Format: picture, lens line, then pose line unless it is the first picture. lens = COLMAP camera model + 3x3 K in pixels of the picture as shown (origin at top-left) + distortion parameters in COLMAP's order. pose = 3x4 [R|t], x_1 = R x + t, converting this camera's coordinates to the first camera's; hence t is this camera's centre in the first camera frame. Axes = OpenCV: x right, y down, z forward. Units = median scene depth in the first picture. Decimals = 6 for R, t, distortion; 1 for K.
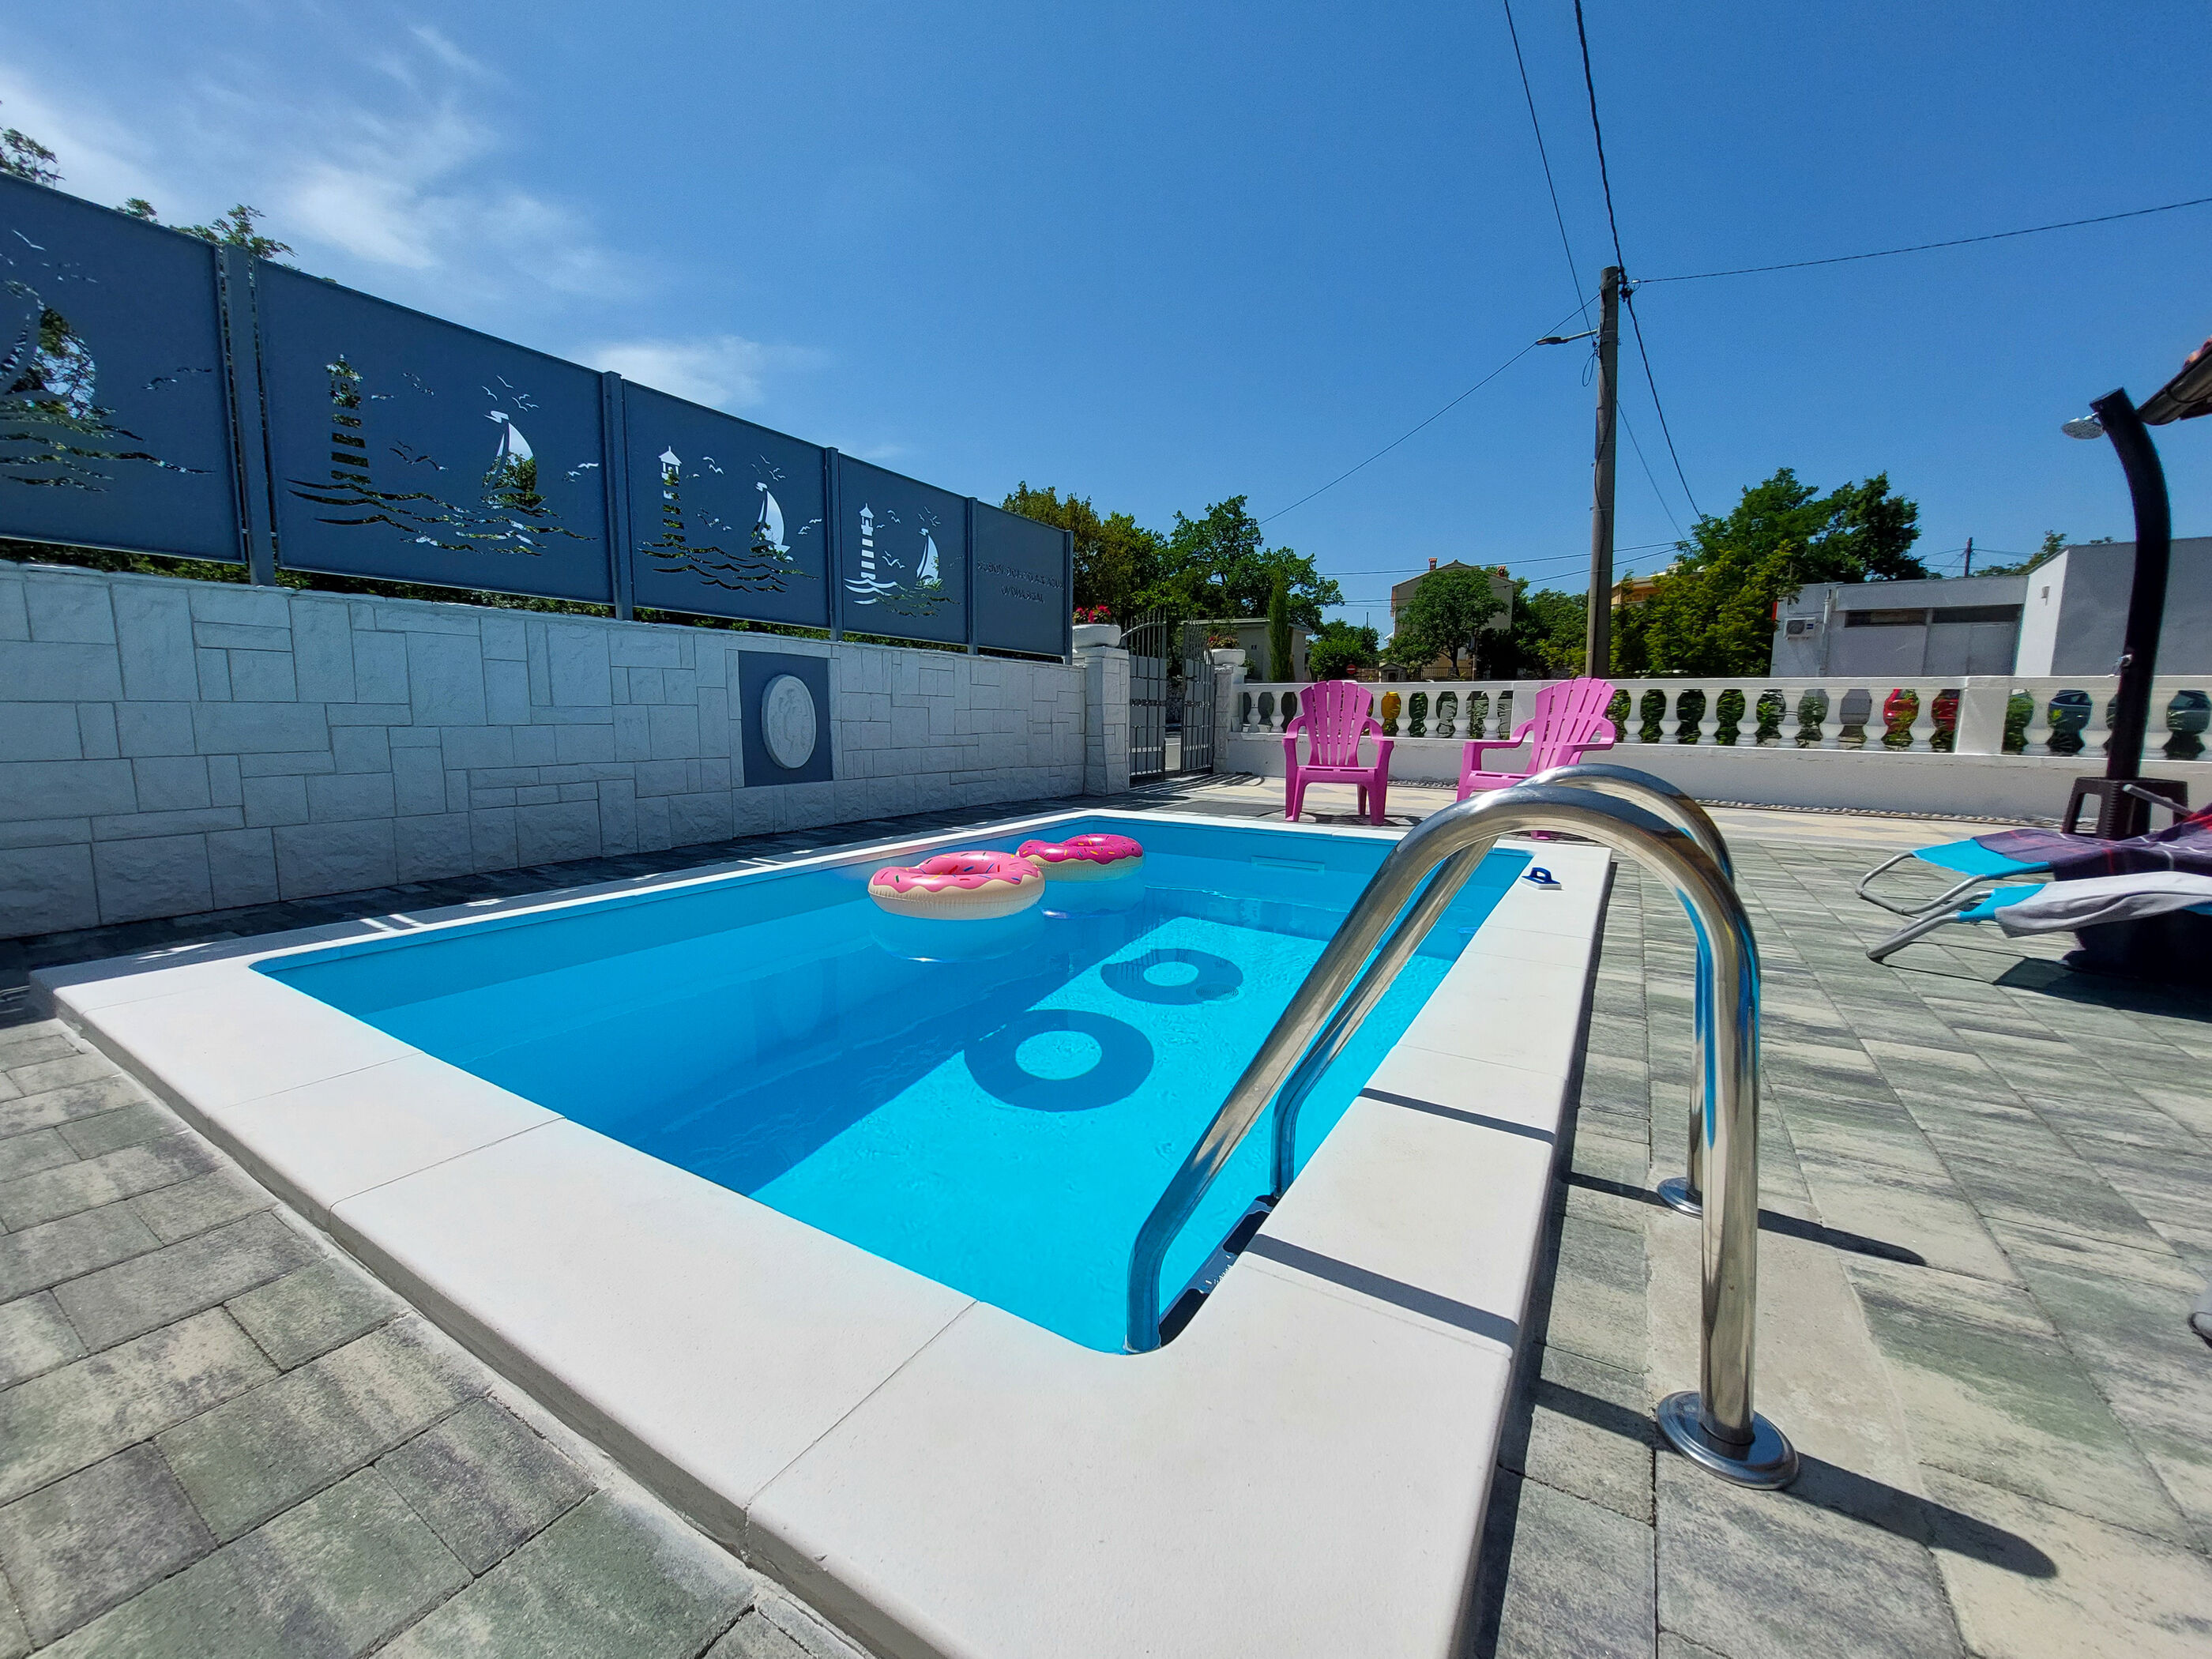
lens RADIAL K [[883.3, 0, 1115.7], [0, 883.3, 845.7], [0, 0, 1]] dist [-0.012847, -0.000776]
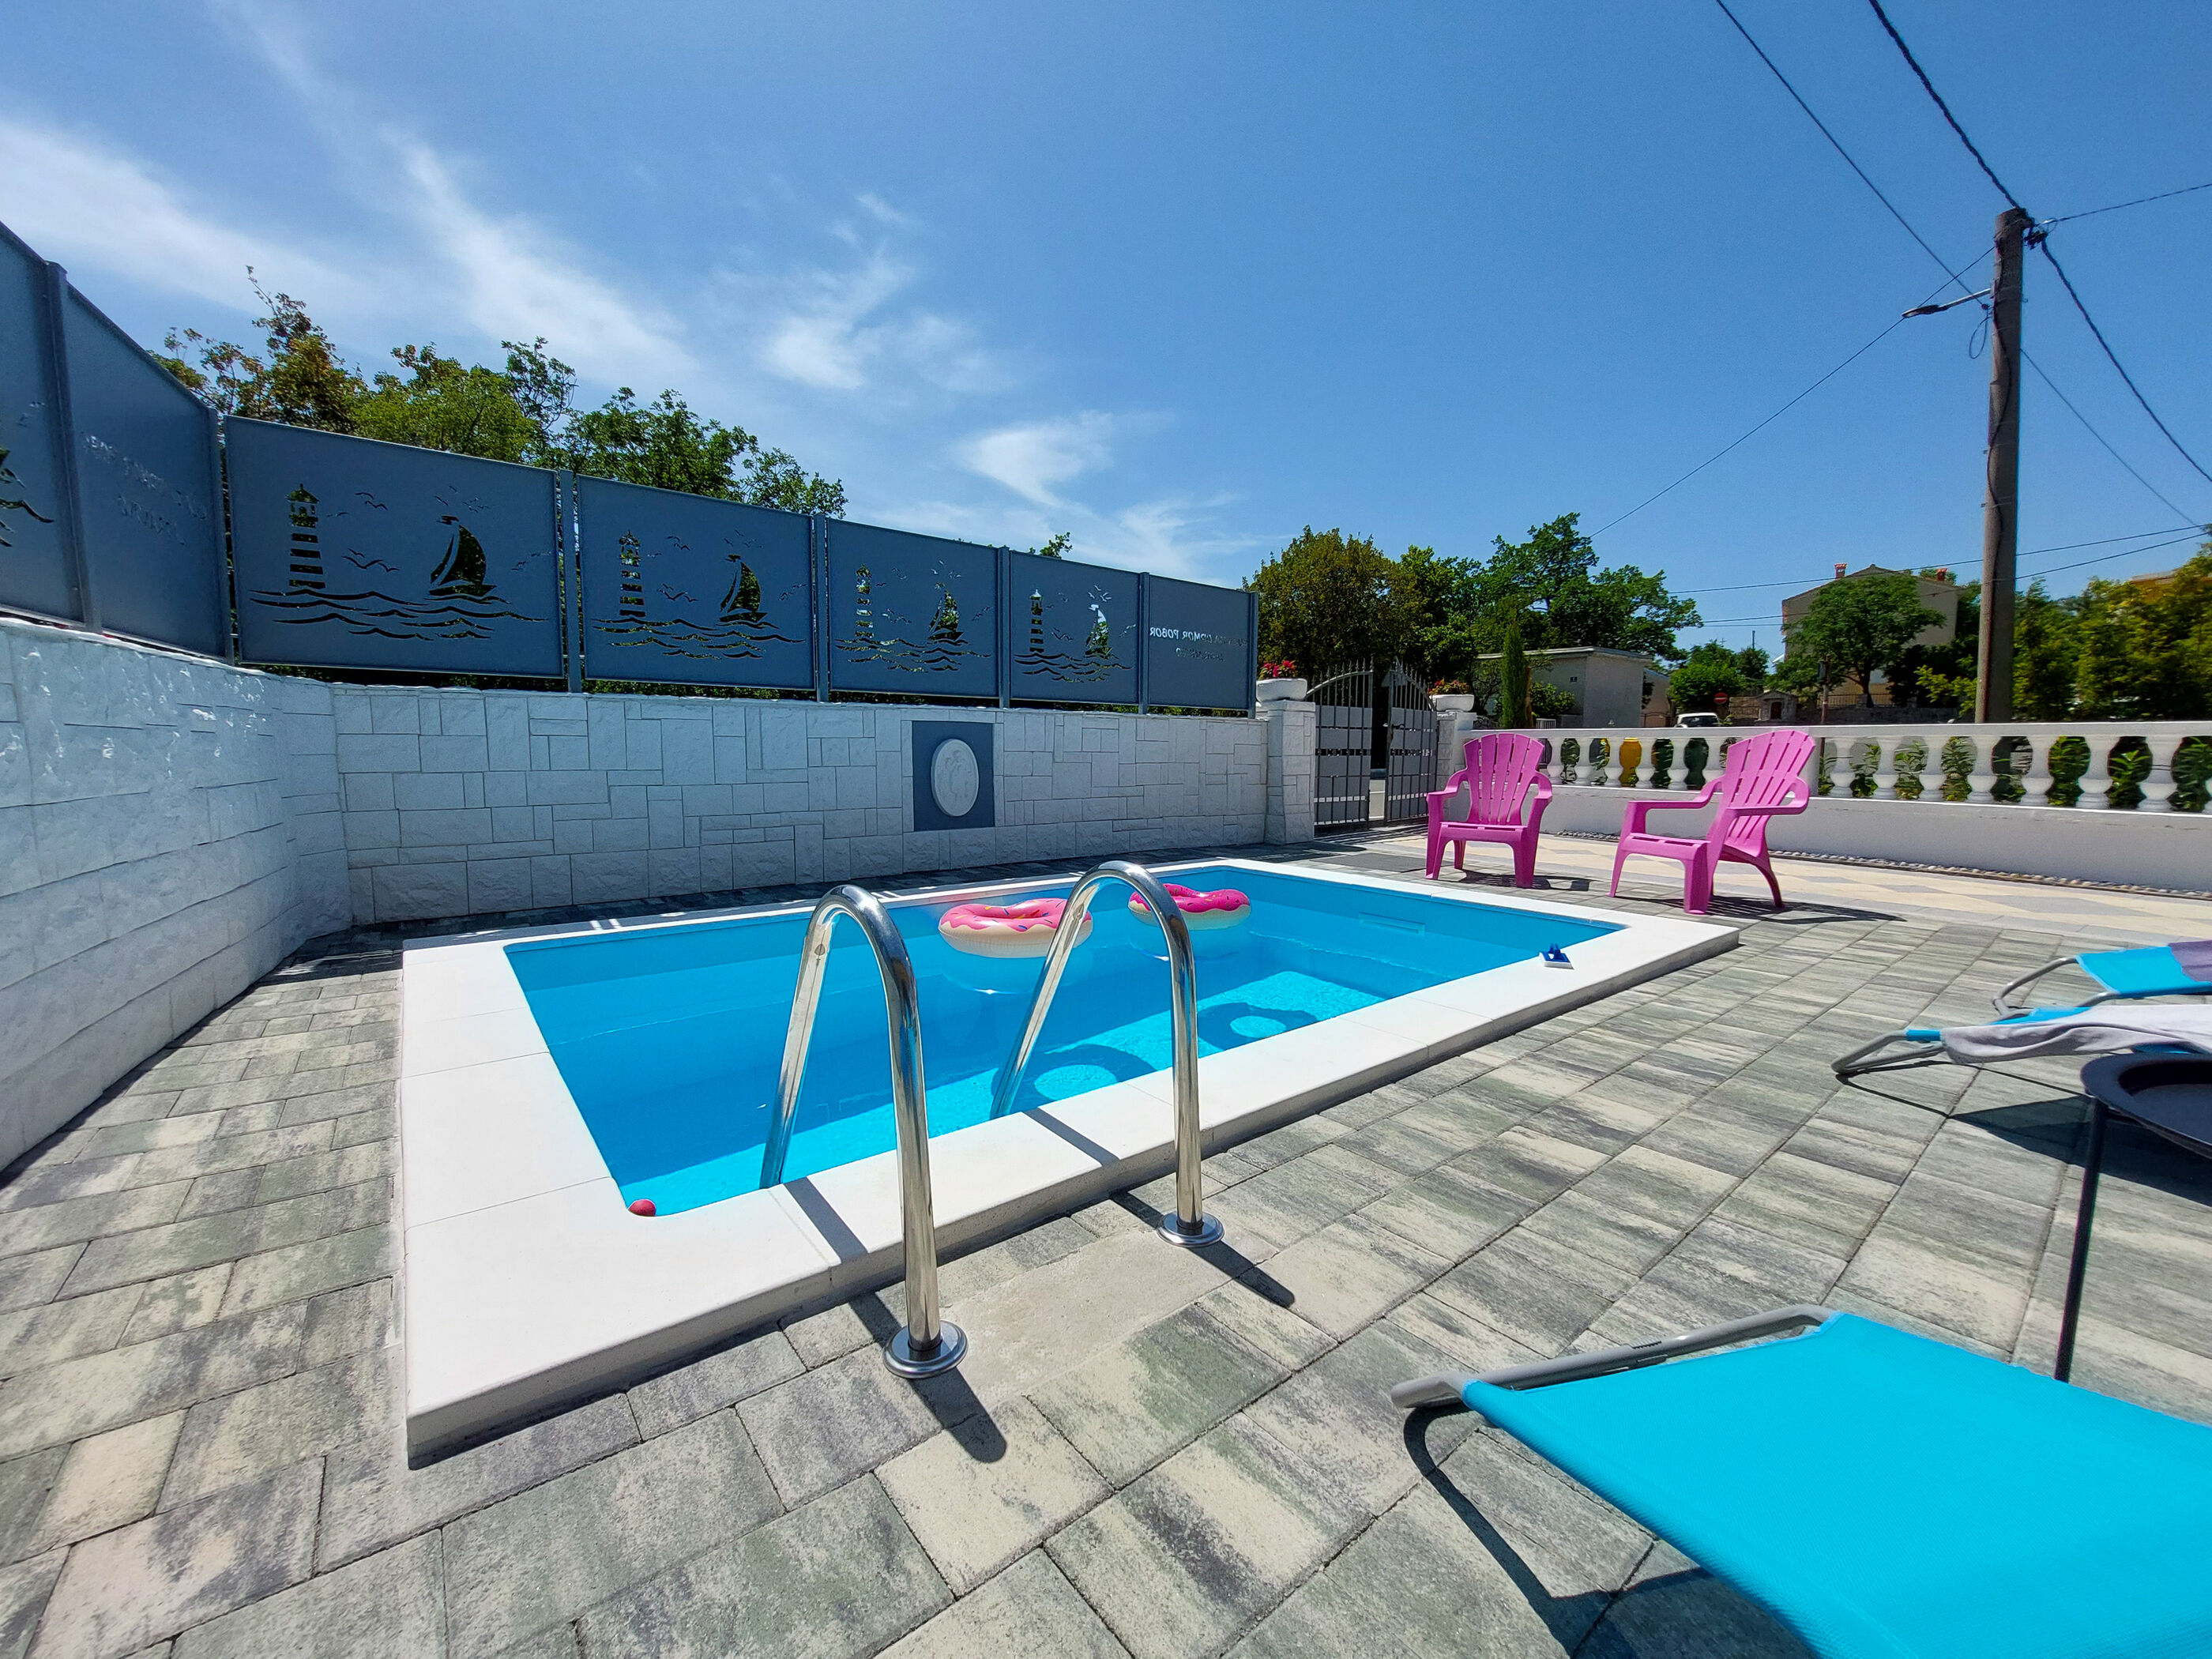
lens RADIAL K [[892.3, 0, 1112.4], [0, 892.3, 838.5], [0, 0, 1]] dist [-0.015732, -0.000278]
pose [[0.934704, 0.030563, -0.354110, 0.231393], [-0.047877, 0.998043, -0.040234, -0.017332], [0.352187, 0.054561, 0.934338, -0.046108]]
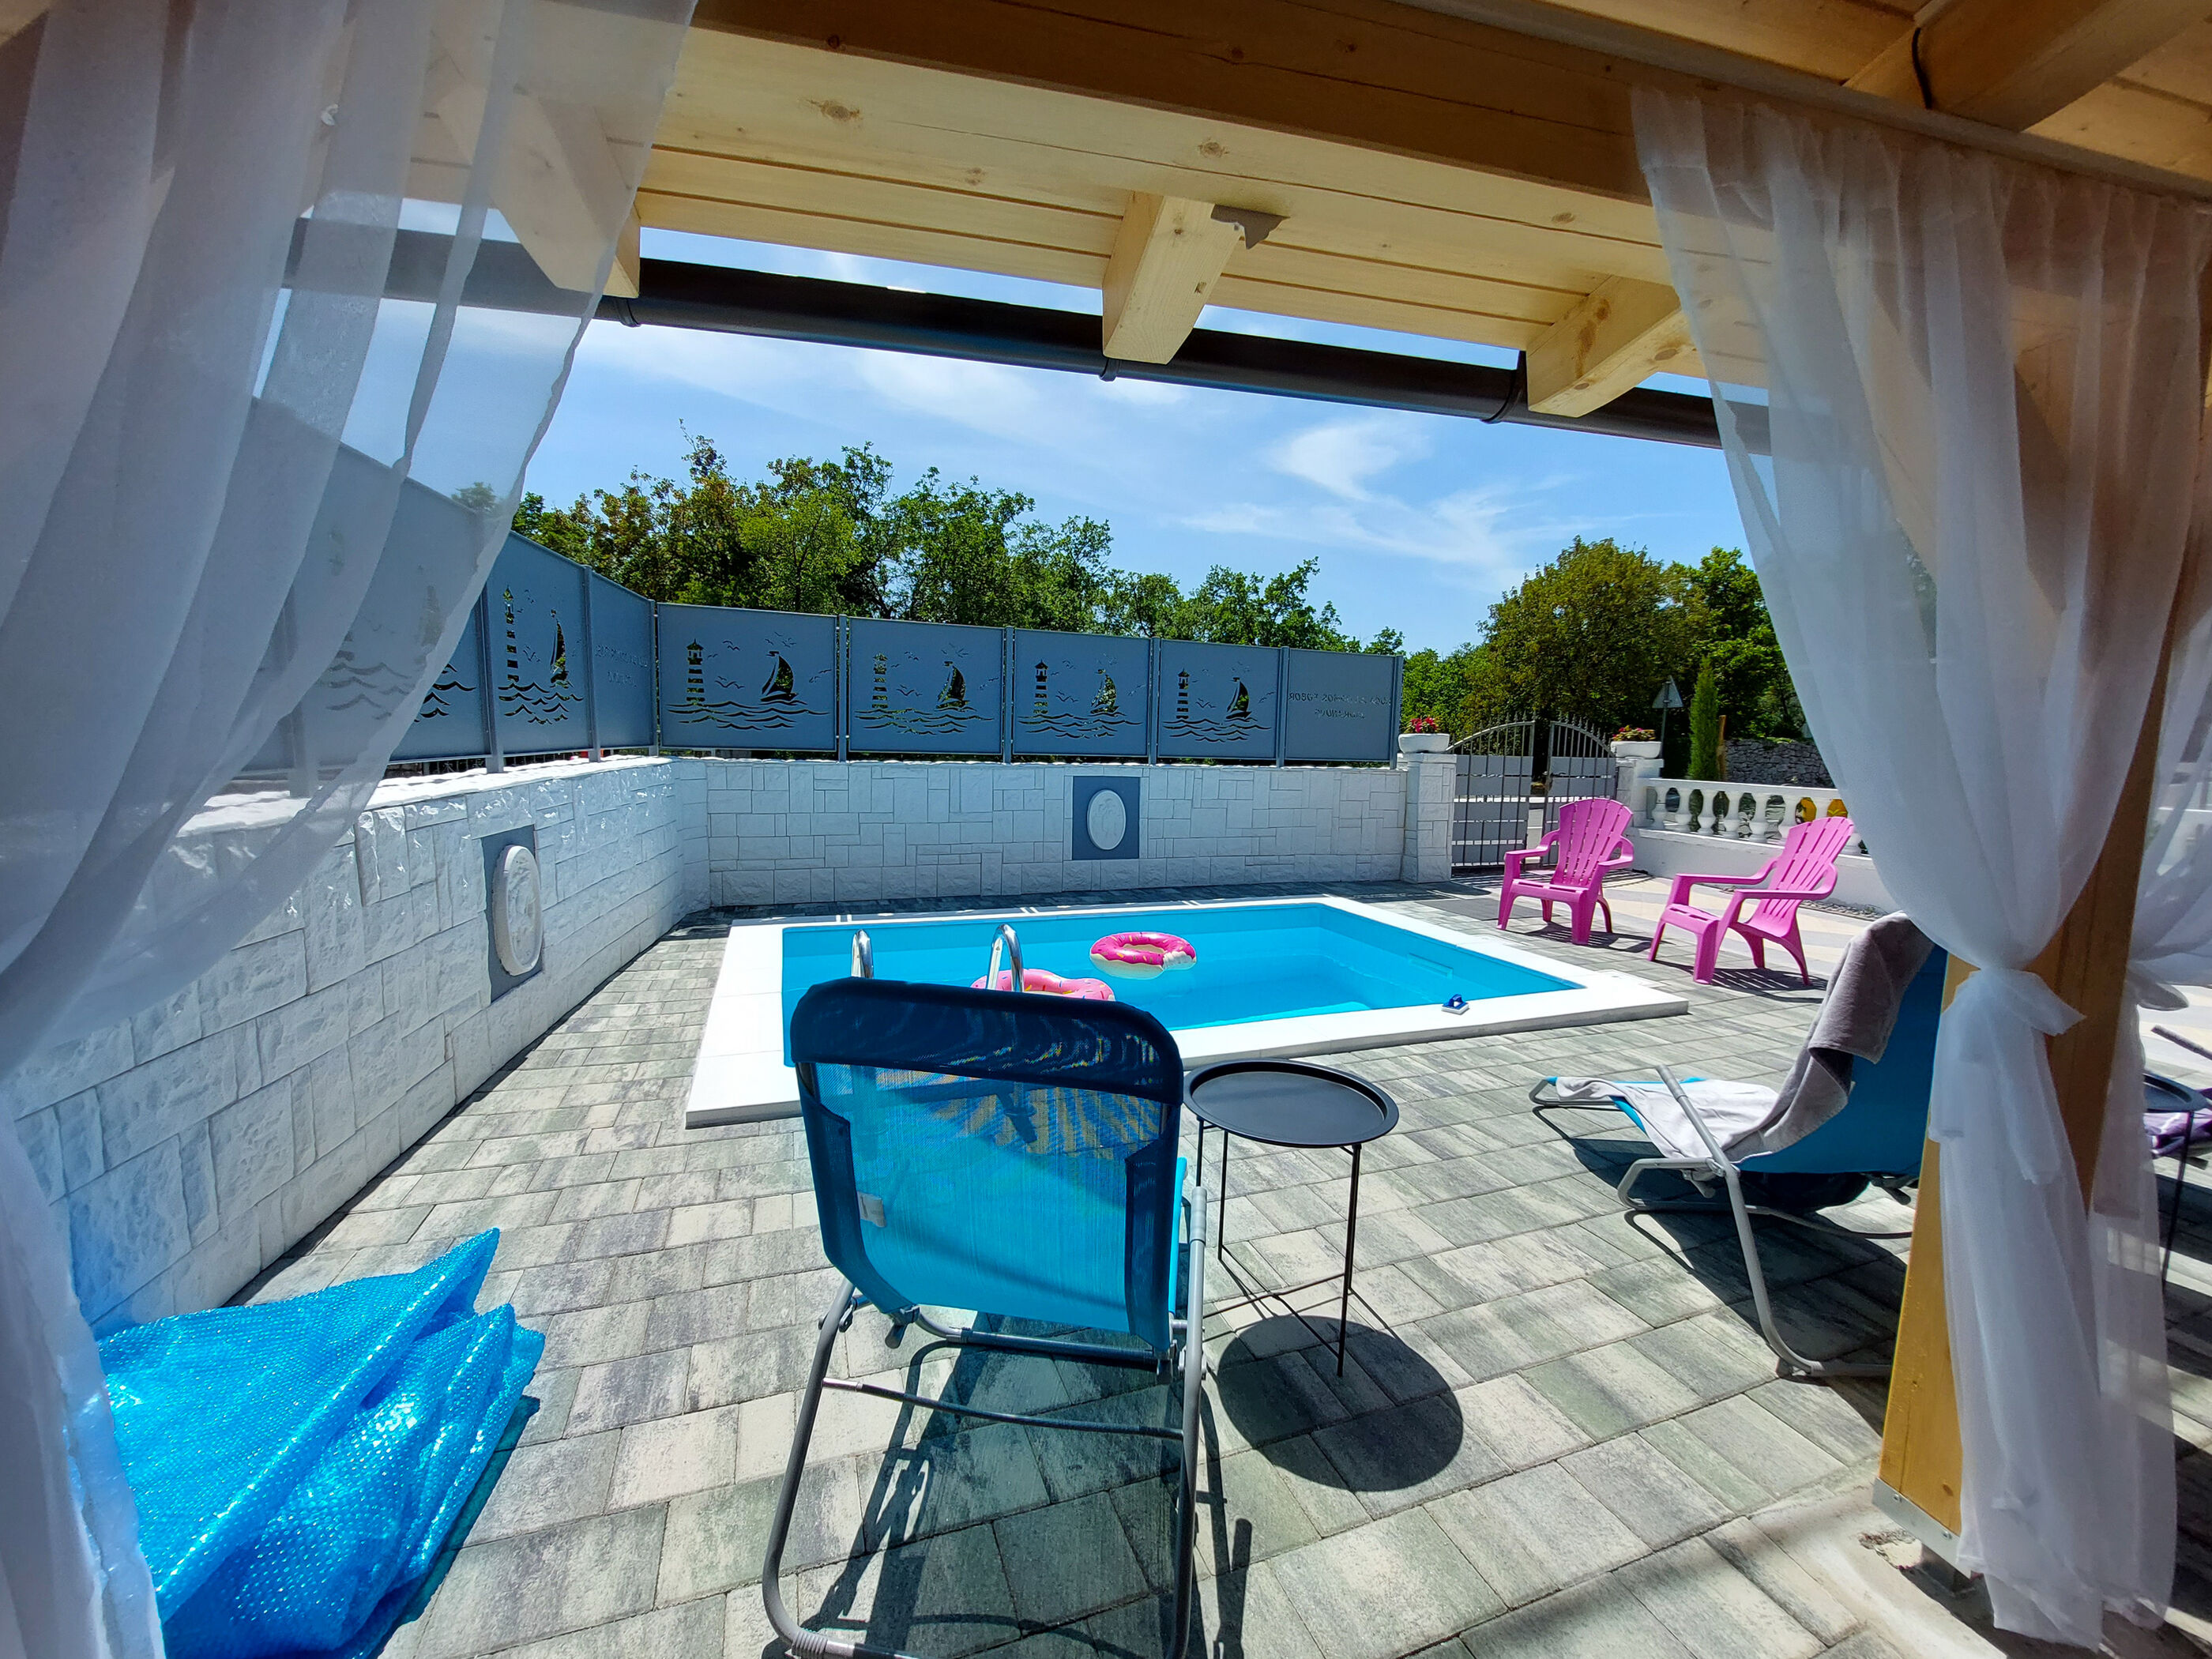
lens RADIAL K [[896.3, 0, 1108.1], [0, 896.3, 836.2], [0, 0, 1]] dist [-0.001276, -0.000300]
pose [[0.773065, 0.073910, -0.630007, 0.553325], [-0.108246, 0.993992, -0.016215, -0.077089], [0.625023, 0.080731, 0.776420, -0.191210]]
